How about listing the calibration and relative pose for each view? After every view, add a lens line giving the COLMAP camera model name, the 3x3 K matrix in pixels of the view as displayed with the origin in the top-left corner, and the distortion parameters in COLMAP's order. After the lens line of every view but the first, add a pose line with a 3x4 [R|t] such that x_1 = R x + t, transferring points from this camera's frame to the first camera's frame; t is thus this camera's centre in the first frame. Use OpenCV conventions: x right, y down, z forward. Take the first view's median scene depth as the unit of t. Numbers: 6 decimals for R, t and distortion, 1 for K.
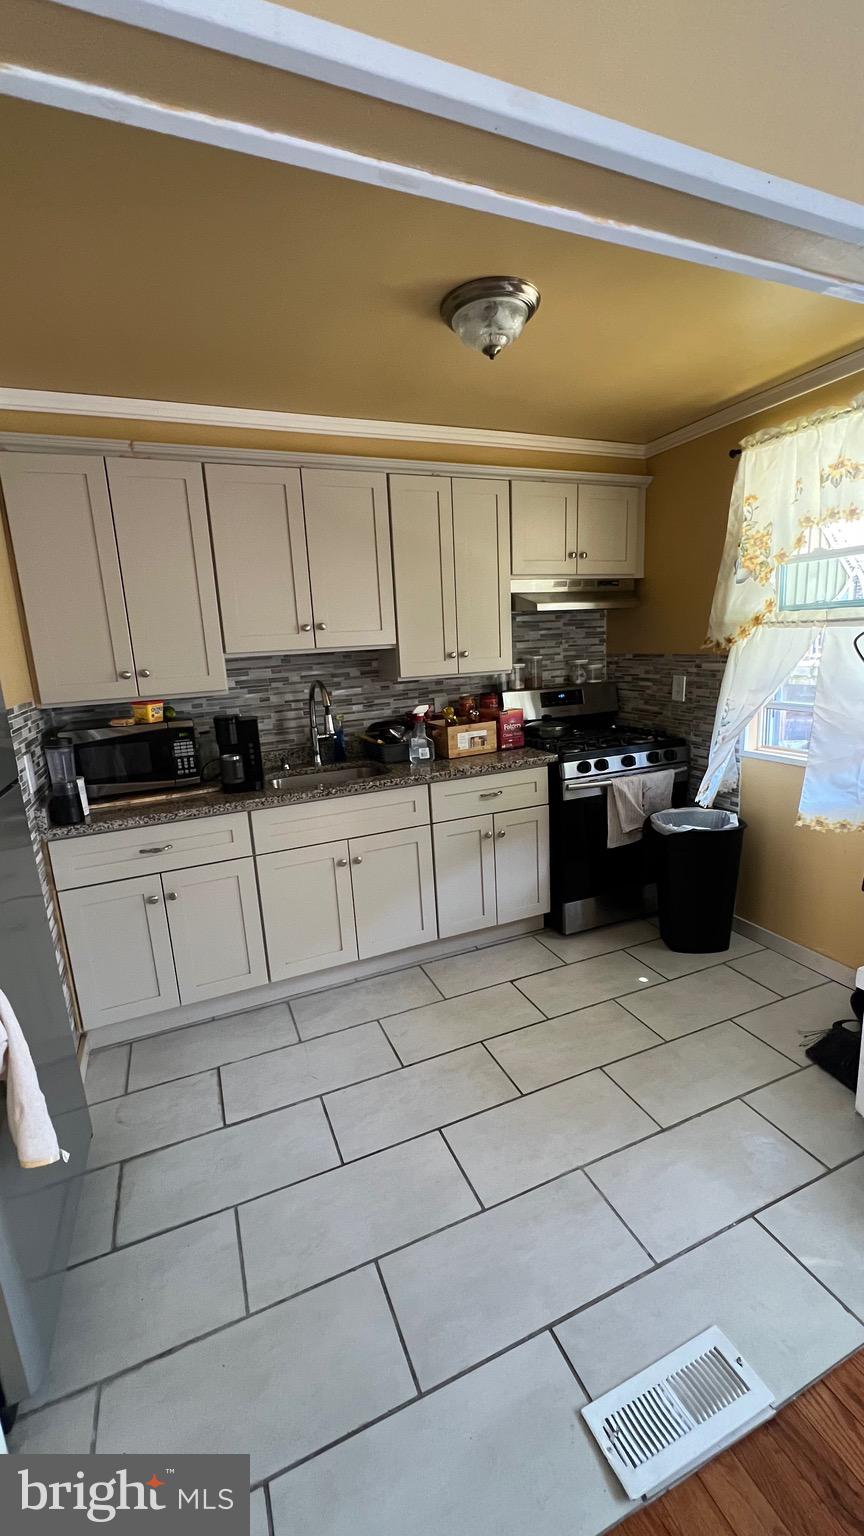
lens RADIAL K [[611.8, 0, 436.7], [0, 611.8, 764.0], [0, 0, 1]] dist [-0.001499, 0.000099]
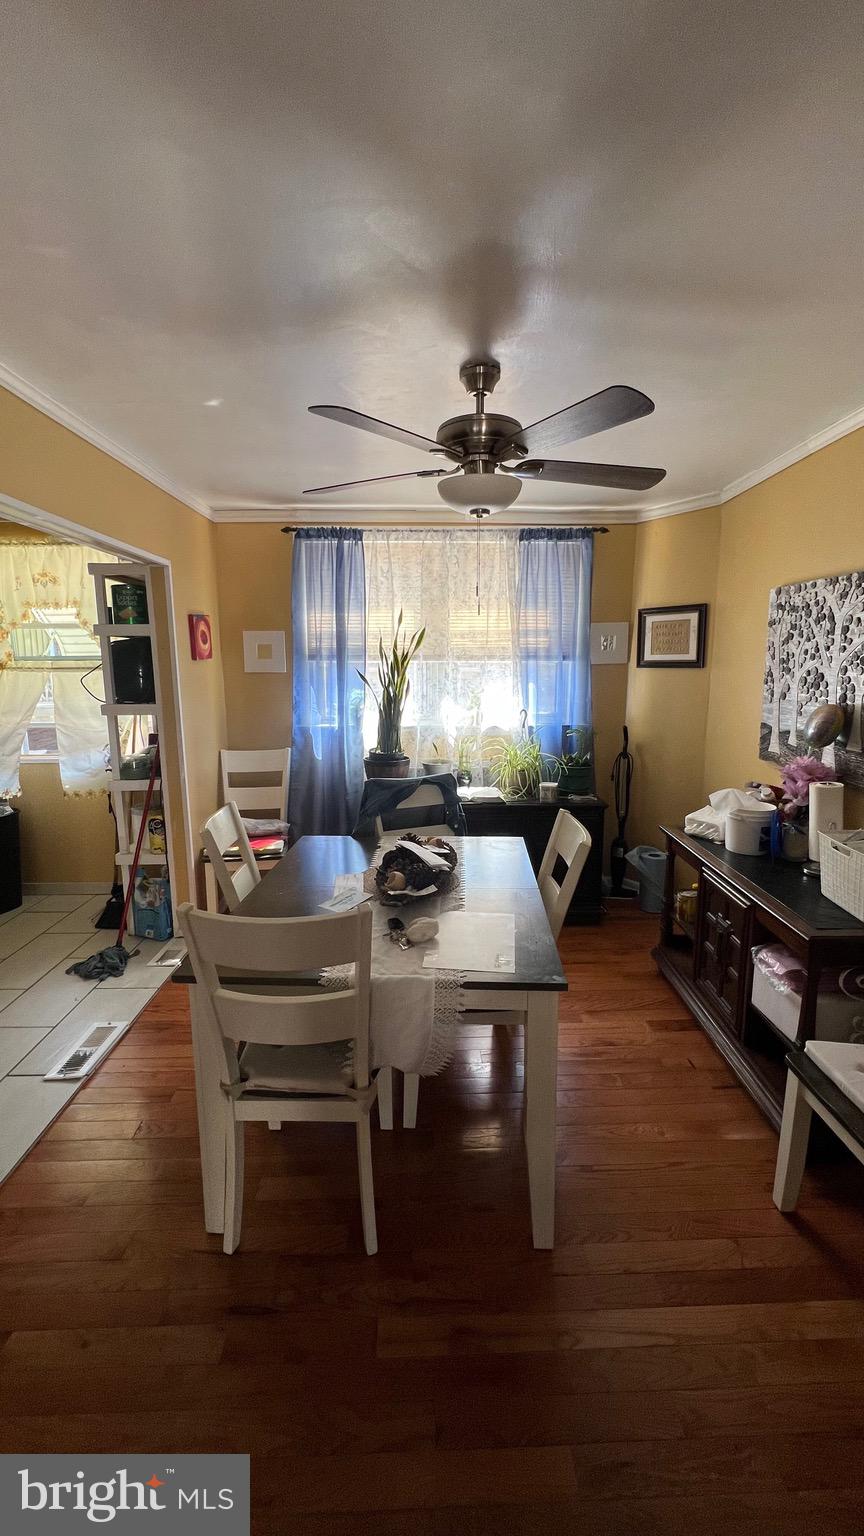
lens RADIAL K [[611.8, 0, 436.7], [0, 611.8, 764.0], [0, 0, 1]] dist [-0.001499, 0.000099]
pose [[0.374773, -0.096787, 0.922051, -0.468498], [0.172111, 0.984512, 0.033388, 0.127411], [-0.911001, 0.146182, 0.385626, -0.478466]]
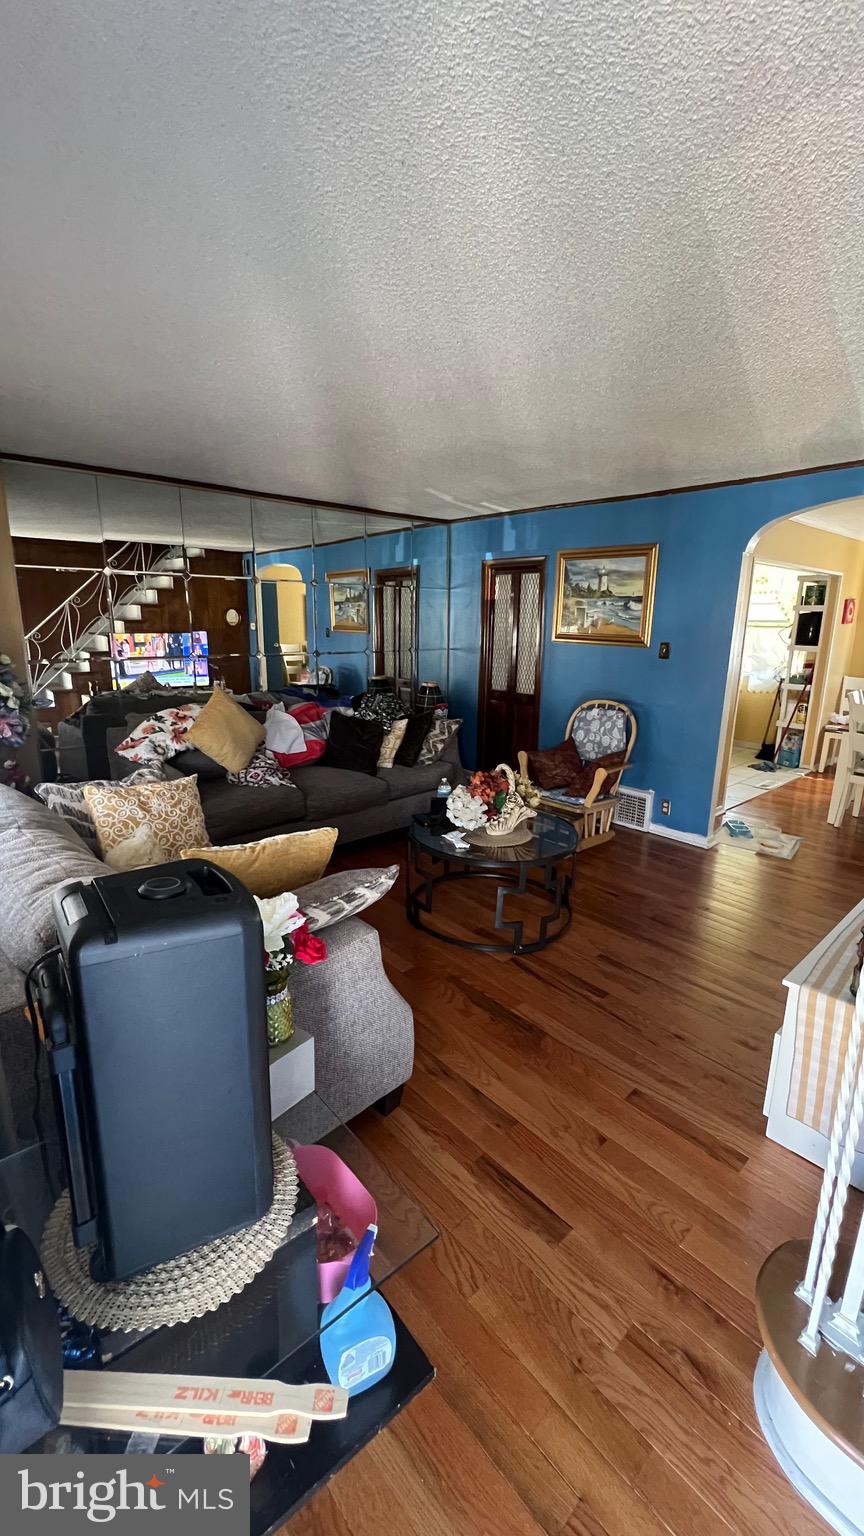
lens RADIAL K [[611.8, 0, 436.7], [0, 611.8, 764.0], [0, 0, 1]] dist [-0.001499, 0.000099]
pose [[0.945025, -0.008809, 0.326880, -1.977291], [-0.000342, 0.999610, 0.027925, 0.389316], [-0.326999, -0.026501, 0.944653, -1.457084]]
